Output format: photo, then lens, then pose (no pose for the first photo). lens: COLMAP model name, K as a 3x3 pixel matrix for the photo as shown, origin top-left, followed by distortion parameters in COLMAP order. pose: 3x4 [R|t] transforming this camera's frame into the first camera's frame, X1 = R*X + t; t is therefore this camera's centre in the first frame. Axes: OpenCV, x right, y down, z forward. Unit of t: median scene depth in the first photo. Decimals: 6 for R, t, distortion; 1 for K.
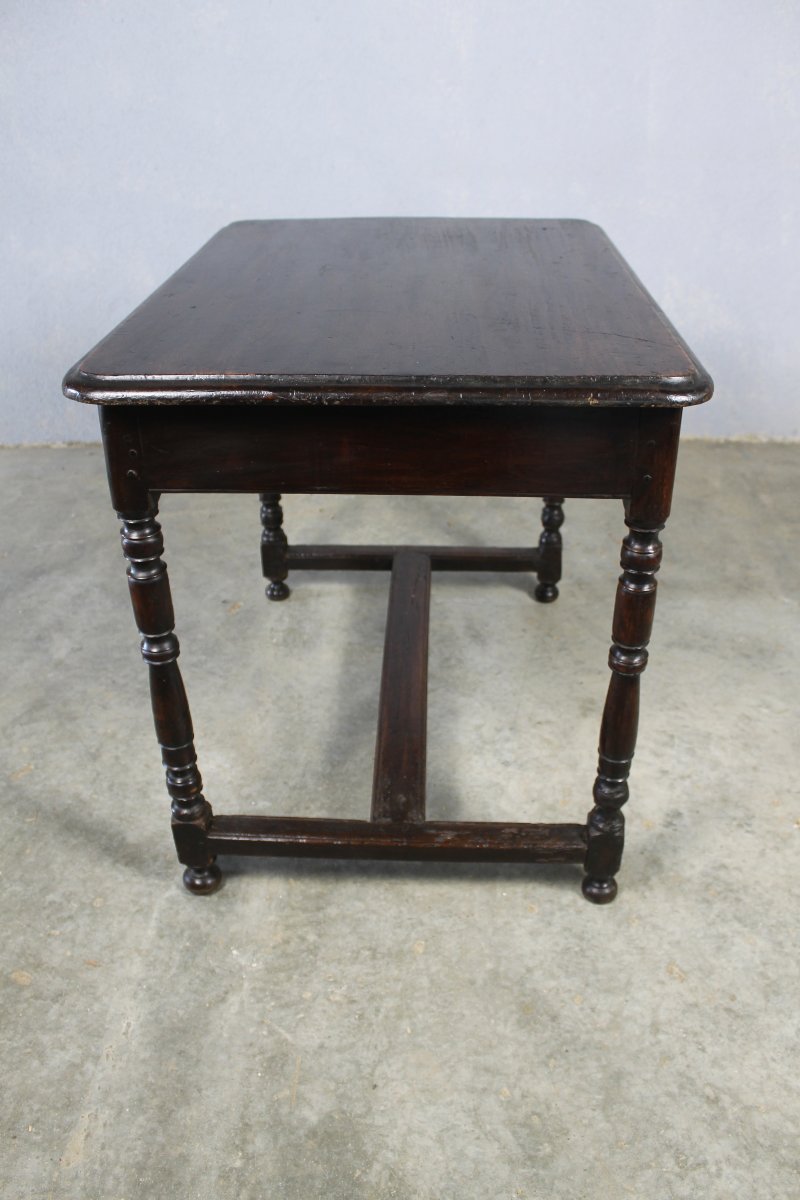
lens RADIAL K [[997.9, 0, 408.0], [0, 997.9, 609.4], [0, 0, 1]] dist [-0.162484, 0.143286]
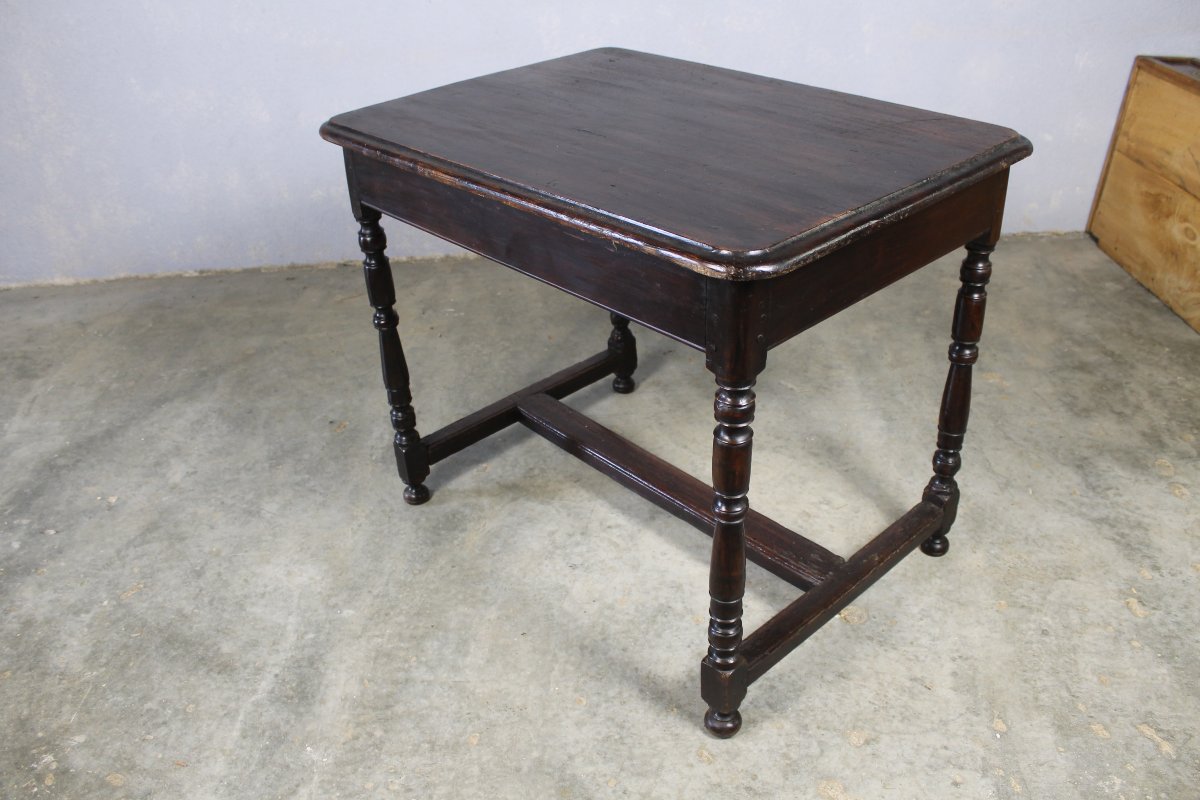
lens RADIAL K [[997.9, 0, 606.0], [0, 997.9, 401.3], [0, 0, 1]] dist [-0.162484, 0.143286]
pose [[0.999137, -0.041522, 0.000754, 0.139372], [0.041521, 0.999136, 0.001735, -0.024476], [-0.000826, -0.001702, 0.999998, -0.078883]]
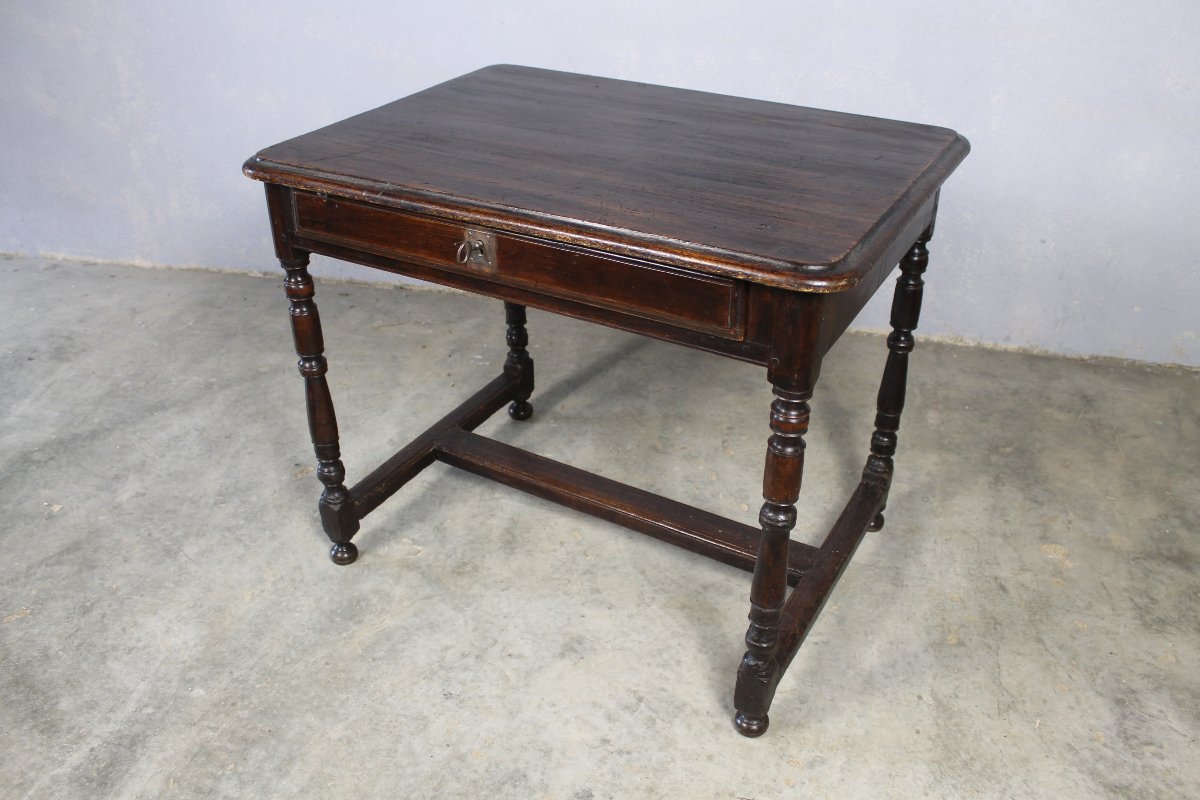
lens RADIAL K [[997.9, 0, 607.1], [0, 997.9, 399.8], [0, 0, 1]] dist [-0.162484, 0.143286]
pose [[0.969937, 0.121909, -0.210621, 0.402827], [-0.124365, 0.992235, 0.001595, -0.141963], [0.209180, 0.024646, 0.977567, 0.115371]]
